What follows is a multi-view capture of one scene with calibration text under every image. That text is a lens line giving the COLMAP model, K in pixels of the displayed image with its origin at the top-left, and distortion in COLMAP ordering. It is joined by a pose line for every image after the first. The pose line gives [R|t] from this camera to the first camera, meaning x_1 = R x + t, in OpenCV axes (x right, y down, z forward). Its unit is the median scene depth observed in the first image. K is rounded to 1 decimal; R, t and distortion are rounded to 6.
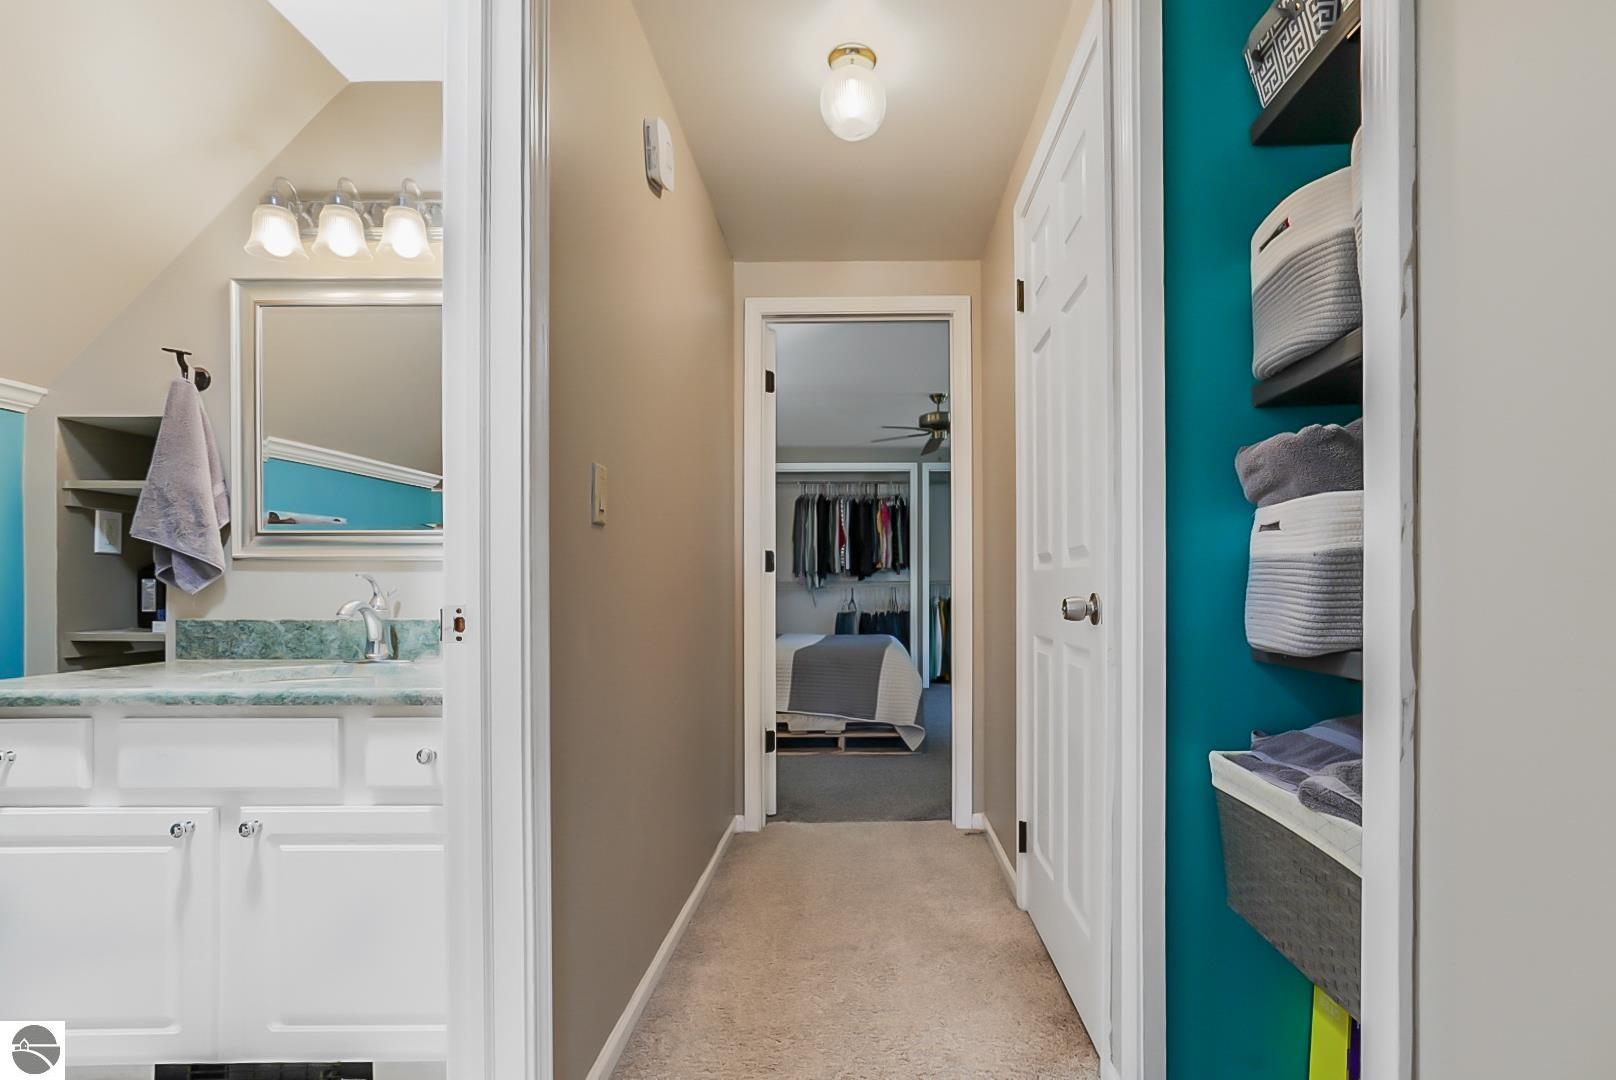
lens RADIAL K [[789.3, 0, 812.7], [0, 789.3, 608.9], [0, 0, 1]] dist [-0.062724, 0.019190]
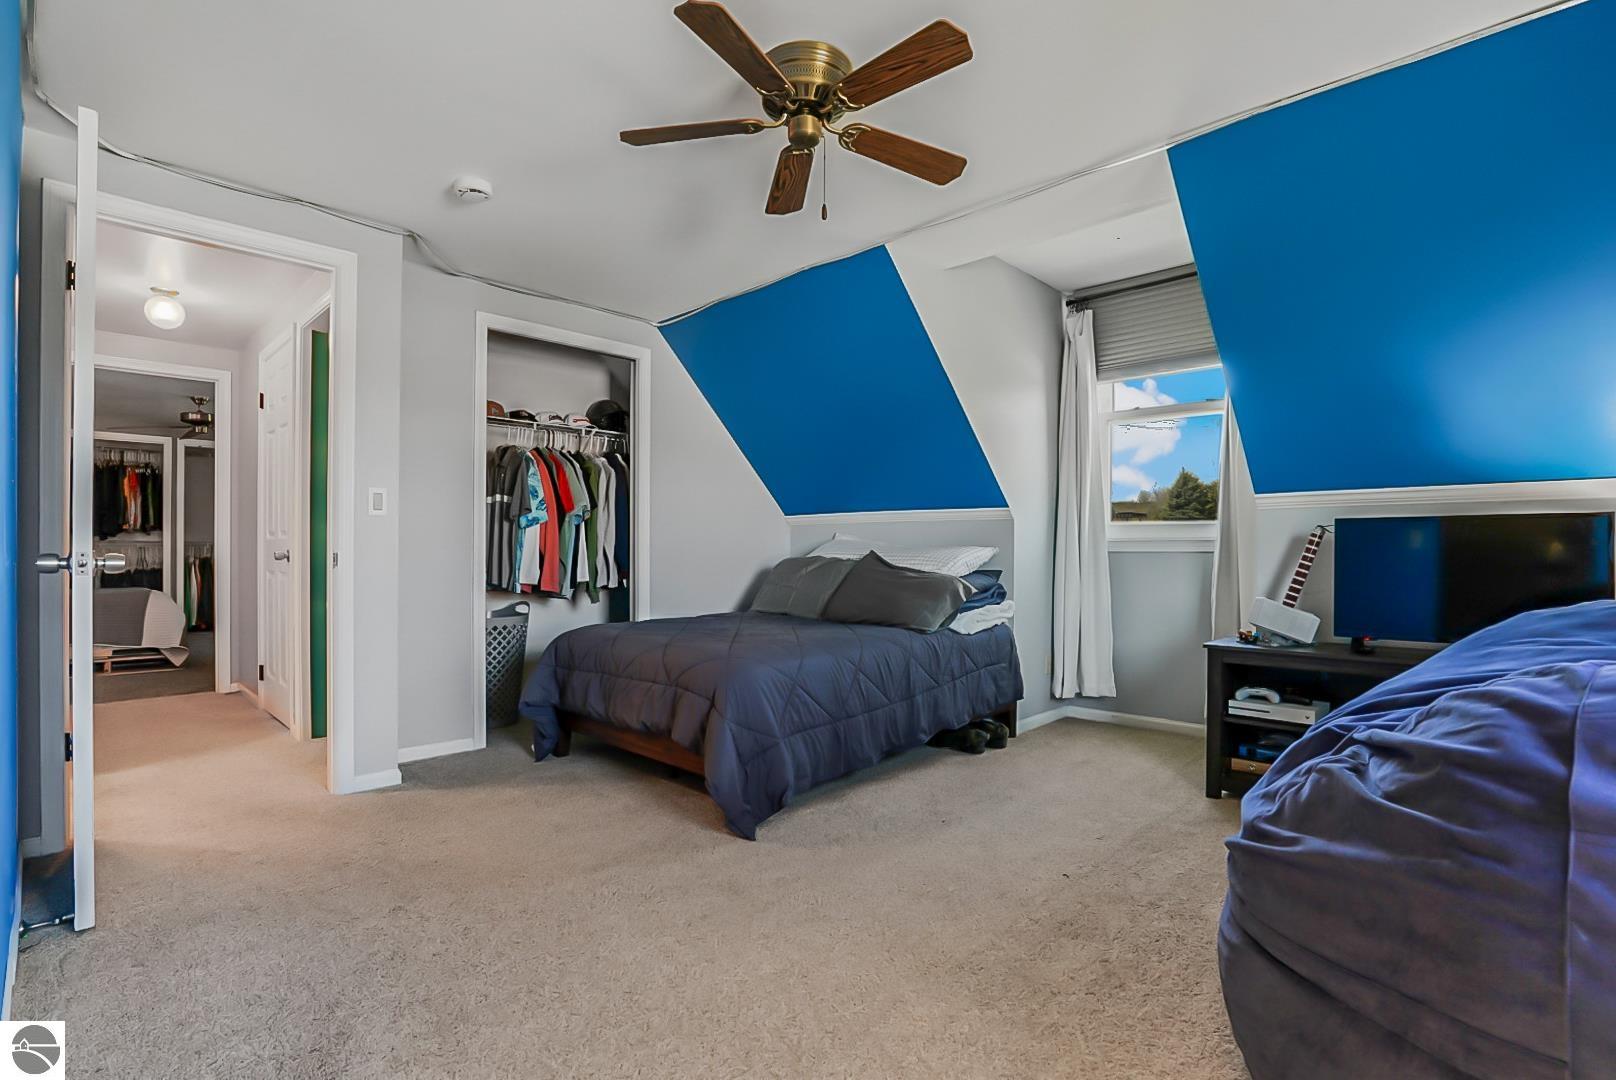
lens RADIAL K [[767.7, 0, 803.7], [0, 767.7, 552.6], [0, 0, 1]] dist [-0.060537, 0.026007]
pose [[0.654350, 0.007624, 0.756153, -0.082146], [0.011284, 0.999739, -0.019845, 0.012118], [-0.756108, 0.021519, 0.654093, -0.394405]]
